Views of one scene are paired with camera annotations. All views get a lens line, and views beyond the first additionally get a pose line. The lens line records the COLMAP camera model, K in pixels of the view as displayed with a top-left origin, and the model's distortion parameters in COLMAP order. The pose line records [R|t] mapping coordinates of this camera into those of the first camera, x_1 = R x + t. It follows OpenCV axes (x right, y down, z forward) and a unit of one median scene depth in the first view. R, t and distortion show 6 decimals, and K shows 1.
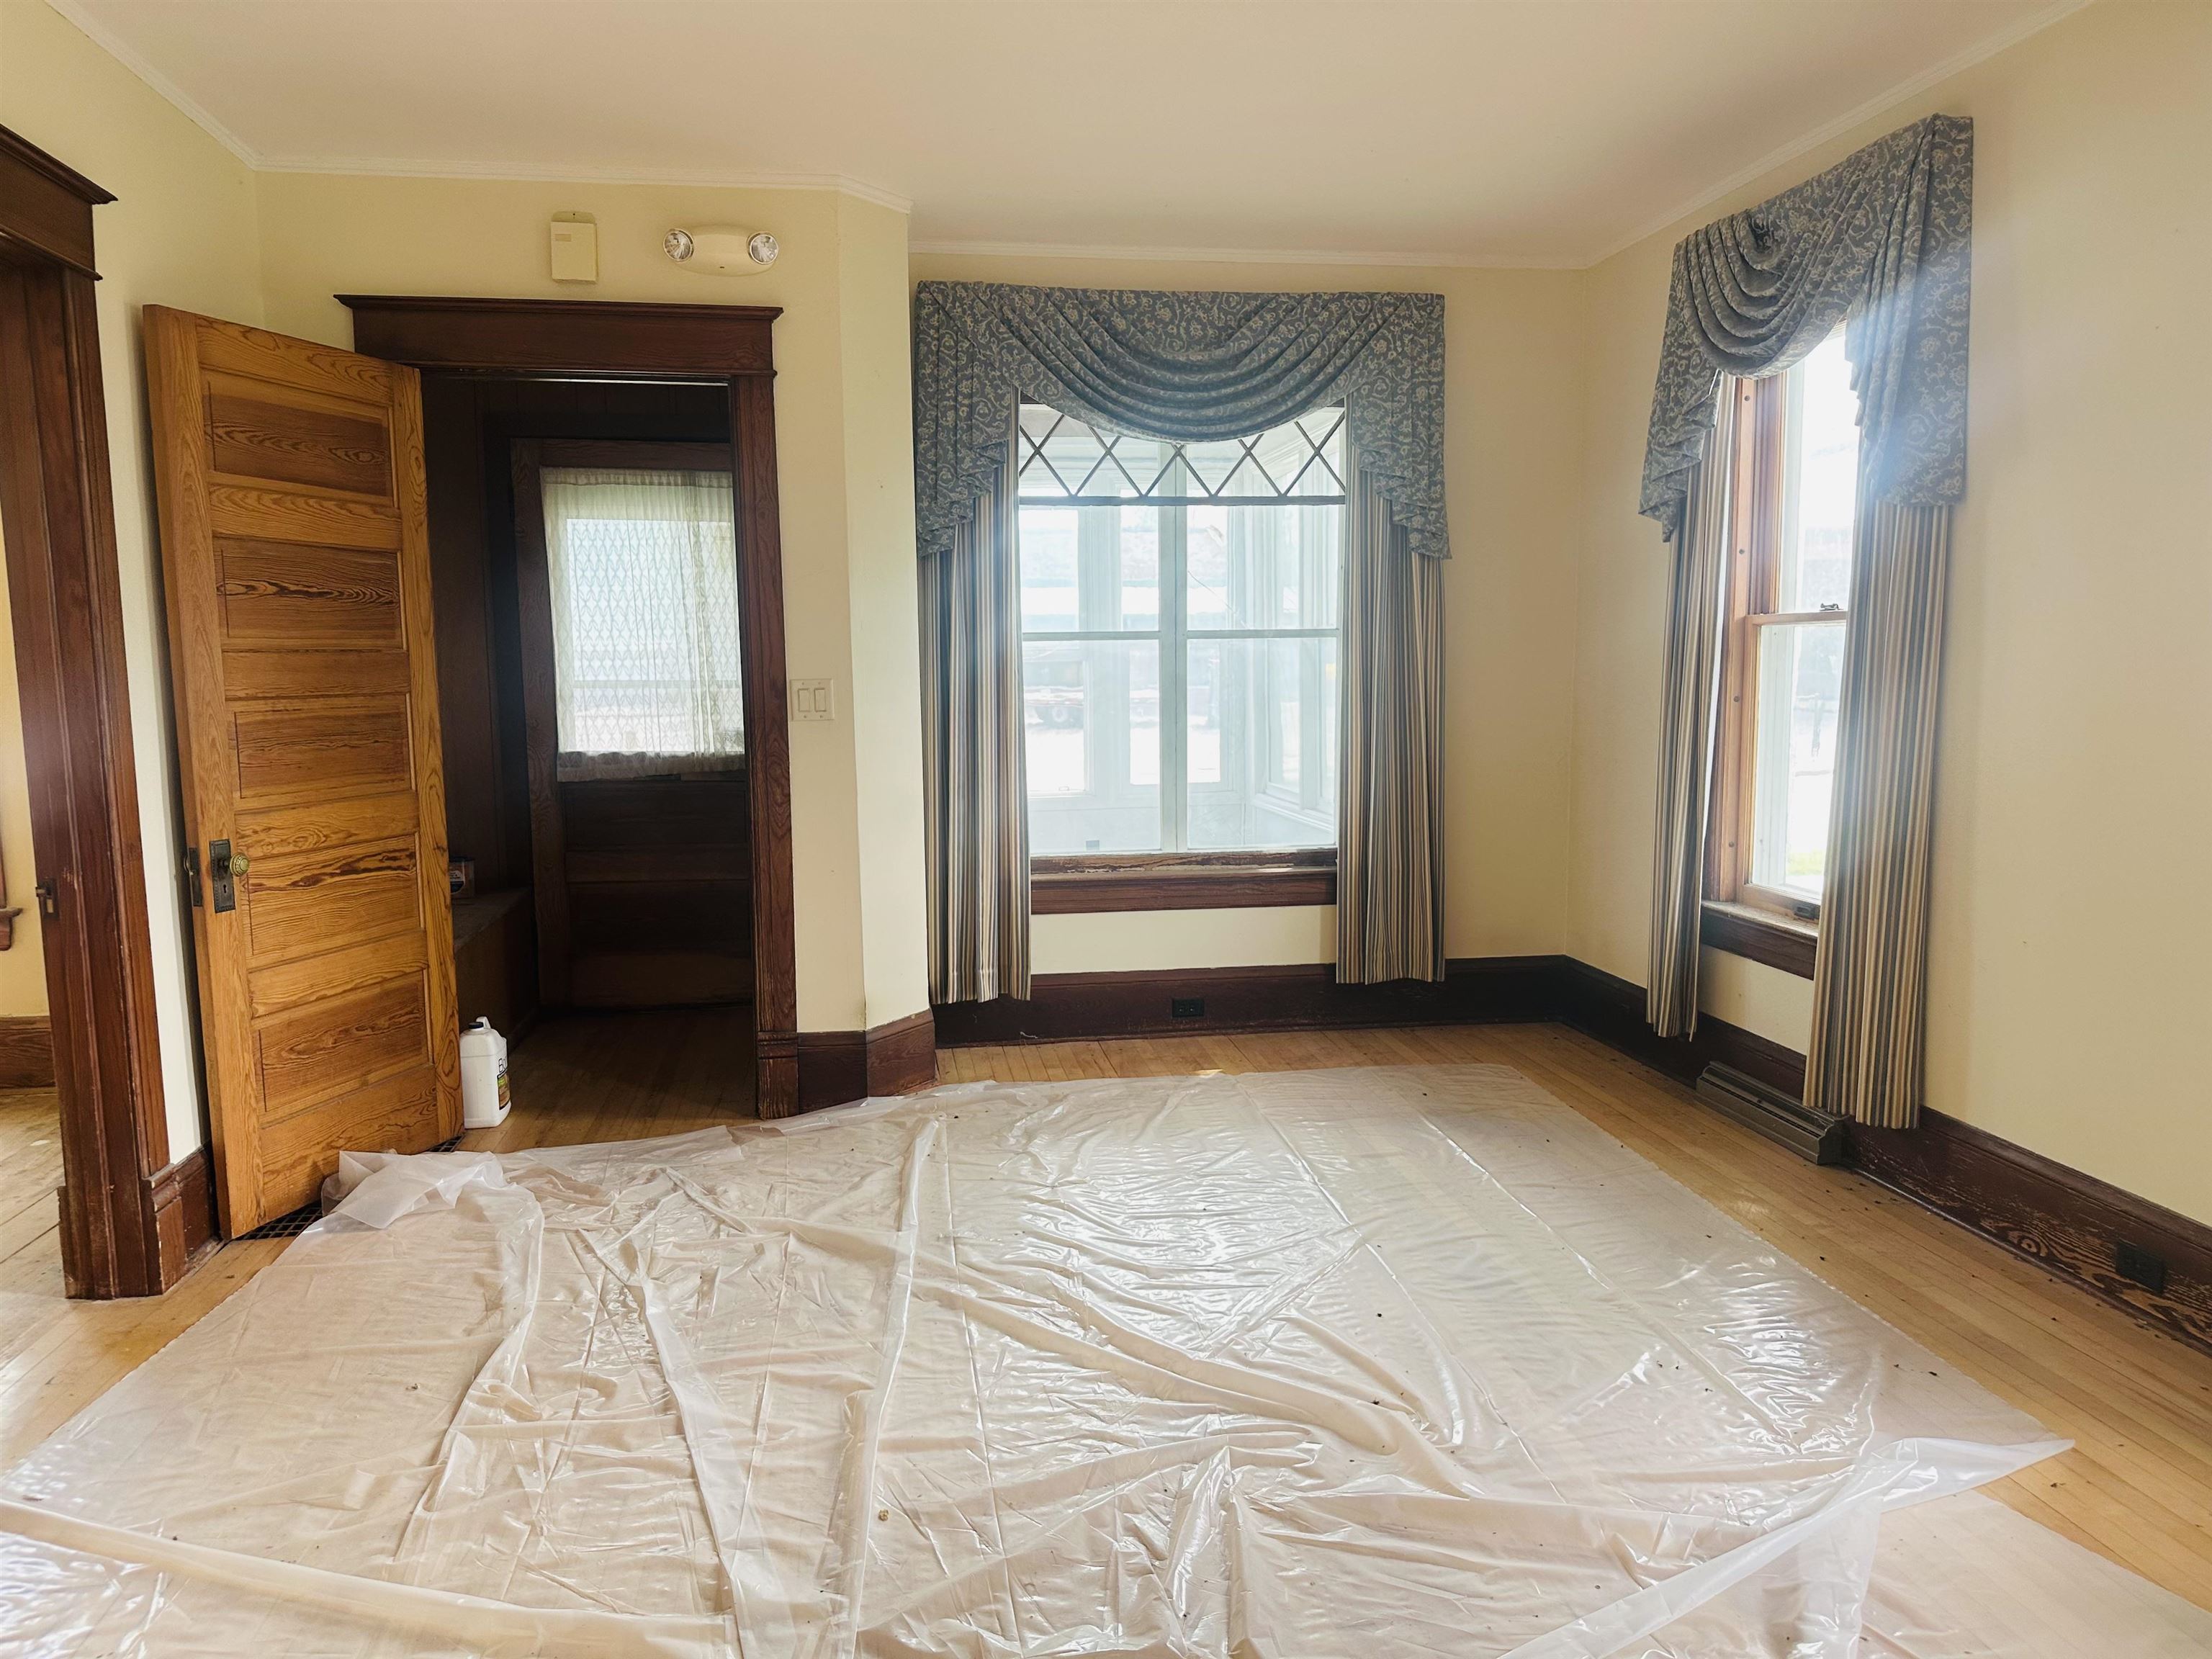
lens RADIAL K [[1563.9, 0, 1099.1], [0, 1563.9, 844.1], [0, 0, 1]] dist [0.058582, -0.085335]
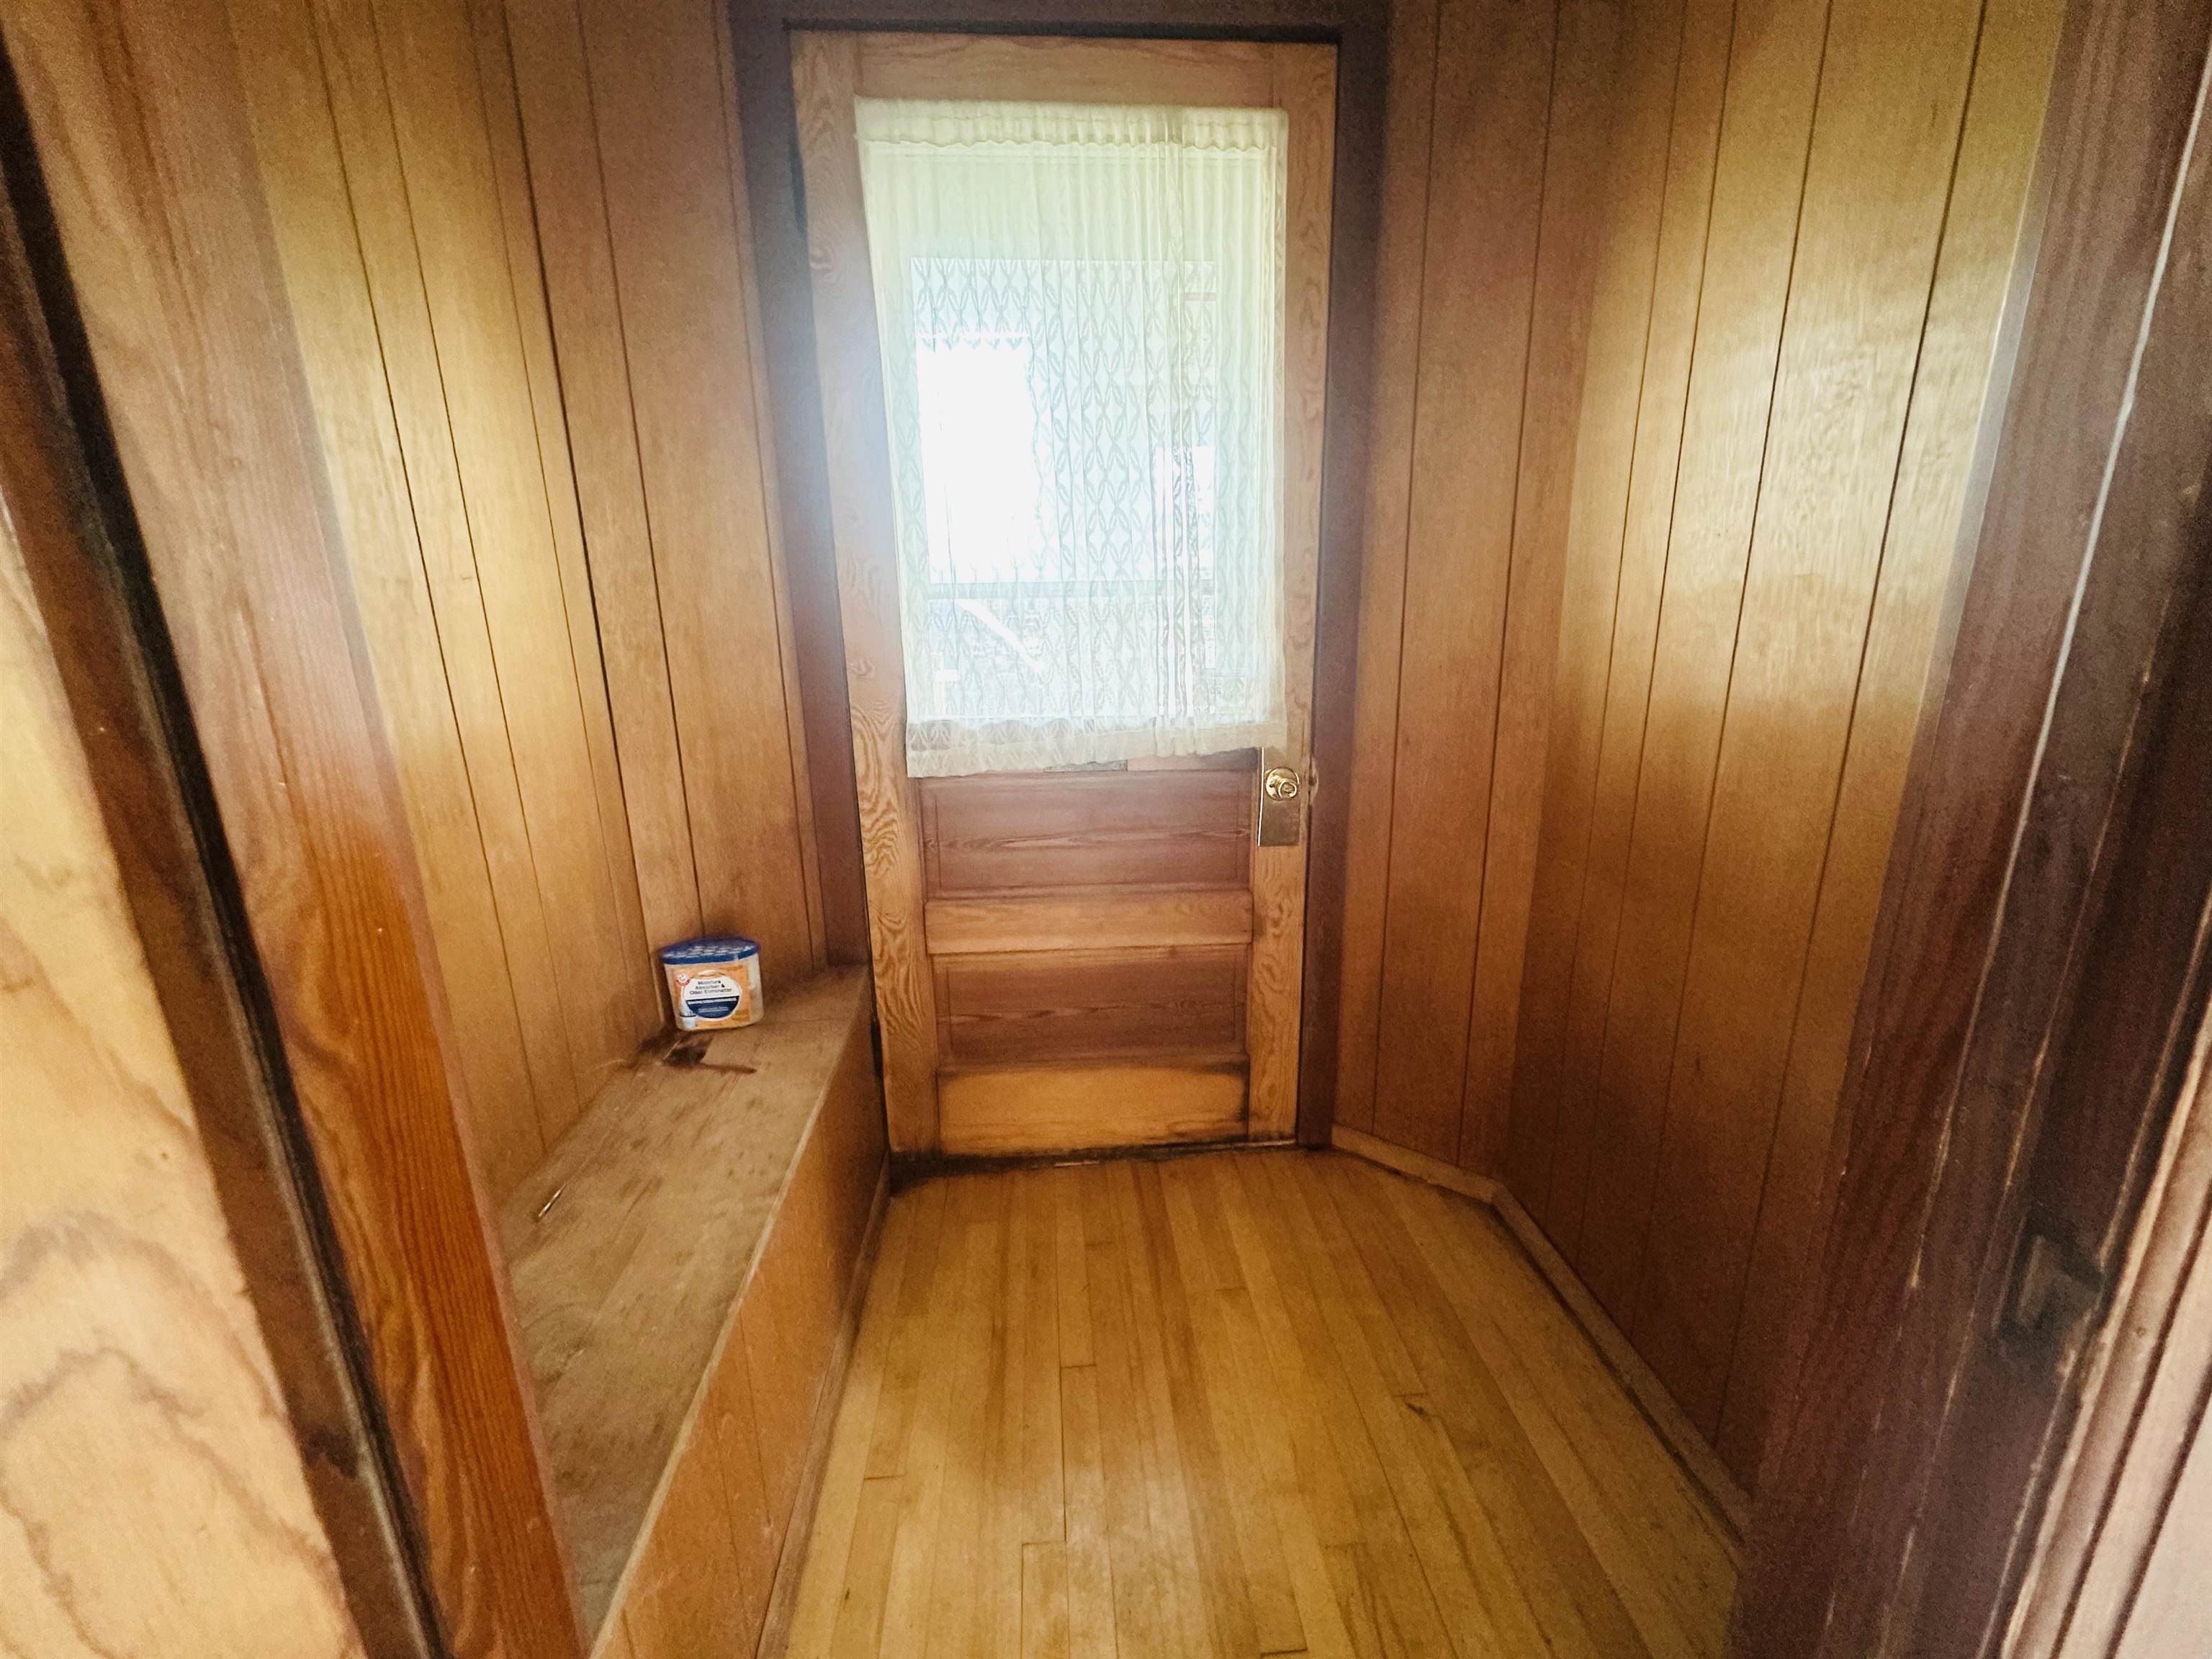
lens RADIAL K [[892.1, 0, 1091.0], [0, 892.1, 833.0], [0, 0, 1]] dist [-0.002757, 0.001614]
pose [[0.995652, 0.003983, -0.093067, -0.253680], [0.007196, 0.992812, 0.119468, -0.056940], [0.092874, -0.119618, 0.988466, 0.702389]]
